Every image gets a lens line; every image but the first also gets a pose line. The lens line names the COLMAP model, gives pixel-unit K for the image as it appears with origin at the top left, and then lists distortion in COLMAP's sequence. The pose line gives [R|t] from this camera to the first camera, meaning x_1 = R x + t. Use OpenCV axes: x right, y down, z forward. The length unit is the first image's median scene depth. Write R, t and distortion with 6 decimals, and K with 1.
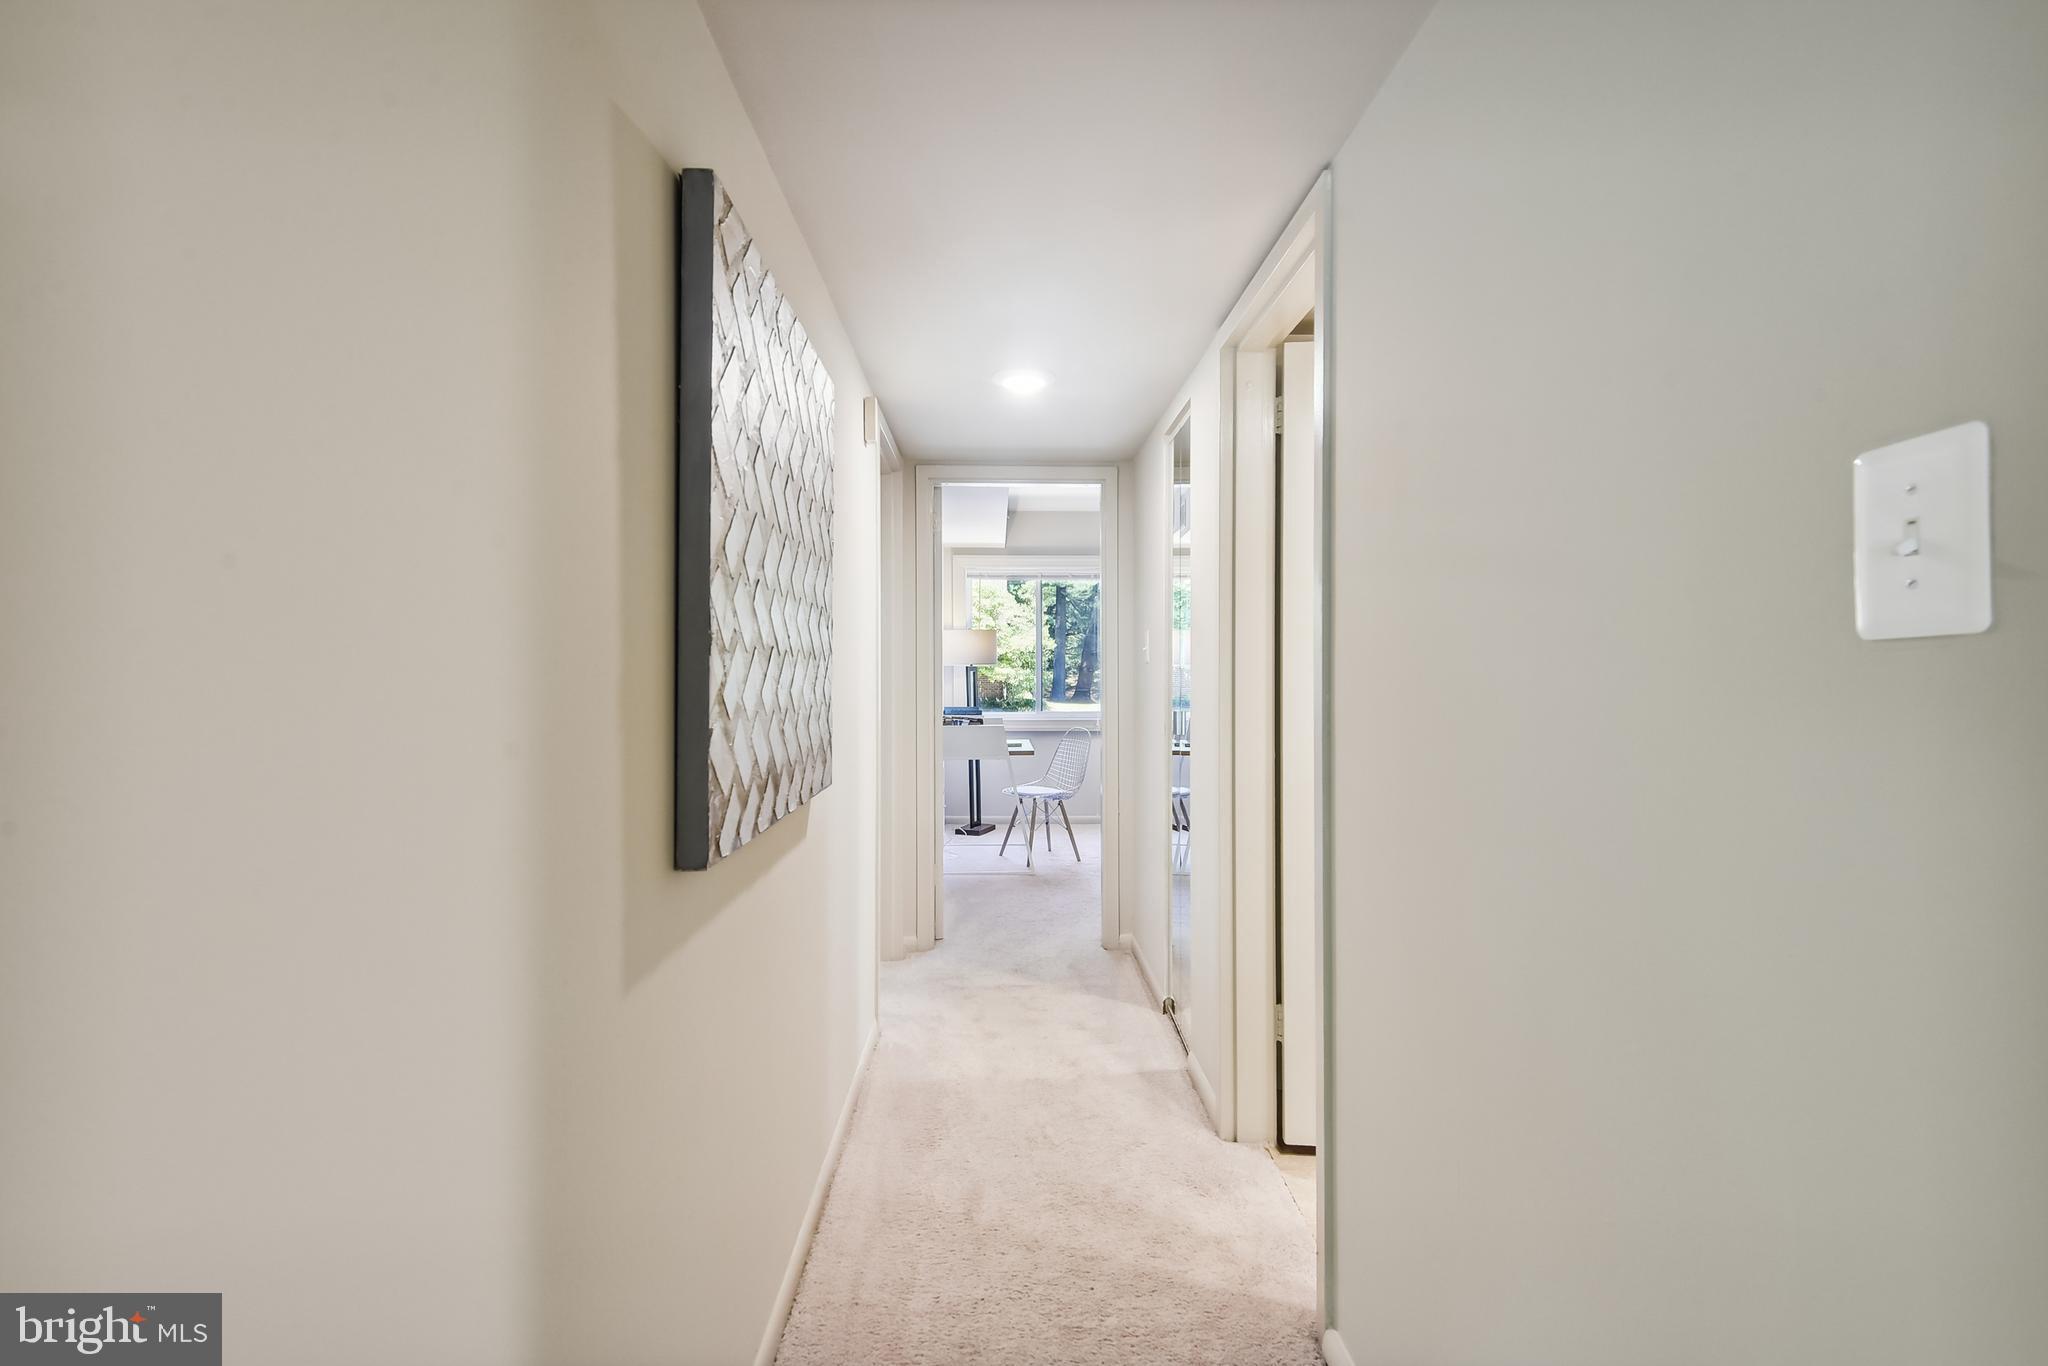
lens RADIAL K [[925.4, 0, 1025.9], [0, 925.4, 644.2], [0, 0, 1]] dist [-0.000807, -0.000385]
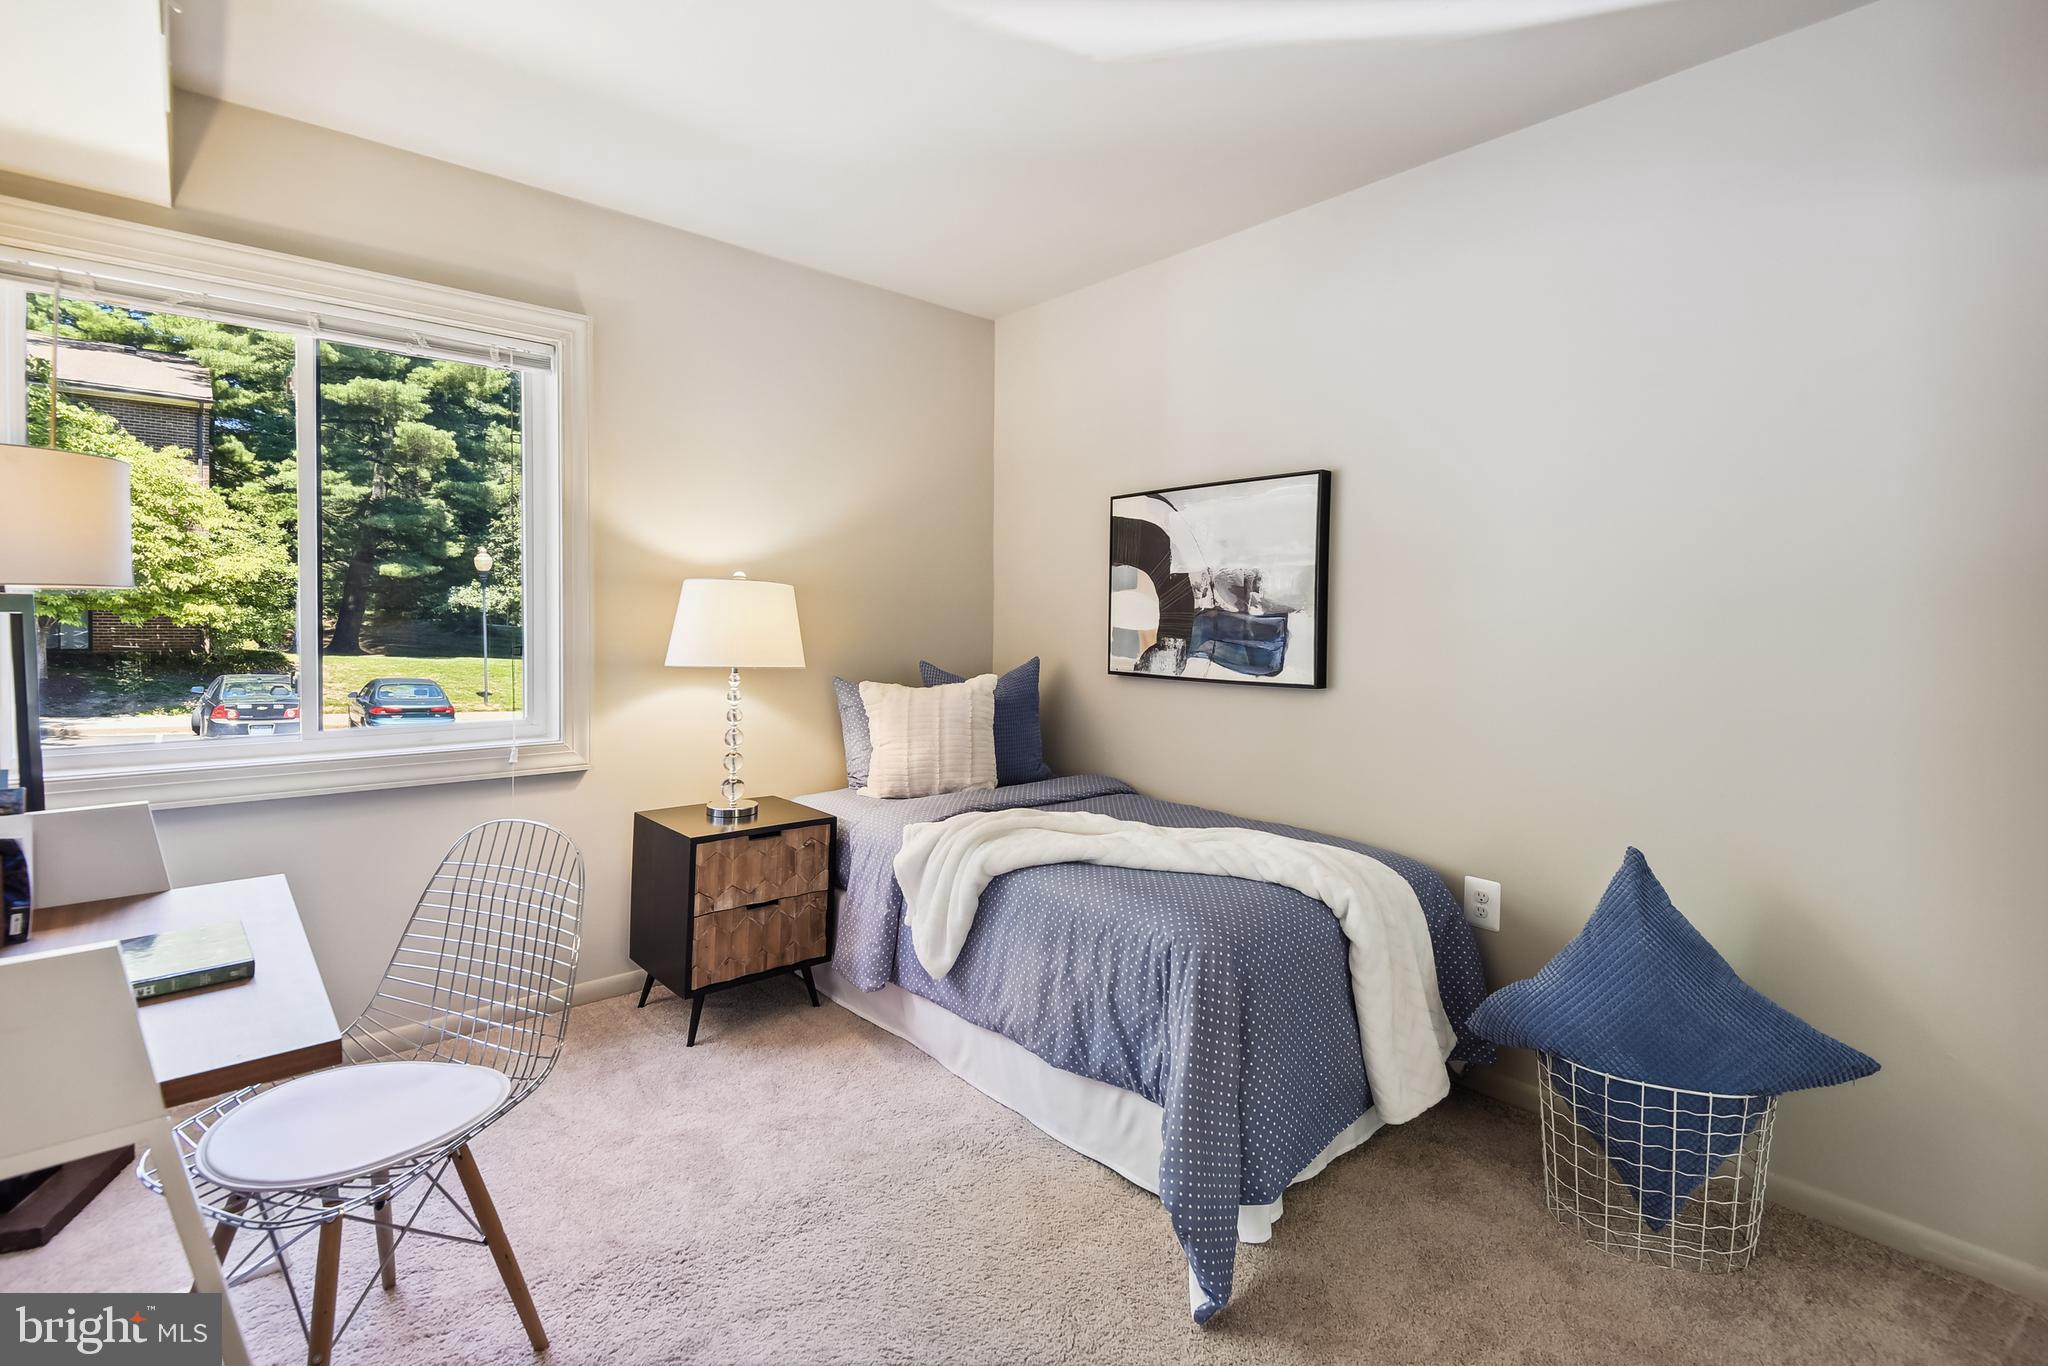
lens RADIAL K [[947.1, 0, 1021.8], [0, 947.1, 612.4], [0, 0, 1]] dist [-0.002463, -0.000502]
pose [[0.773029, -0.011322, 0.634270, -0.000485], [-0.010986, 0.999452, 0.031229, 0.004143], [-0.634275, -0.031109, 0.772481, 0.126701]]
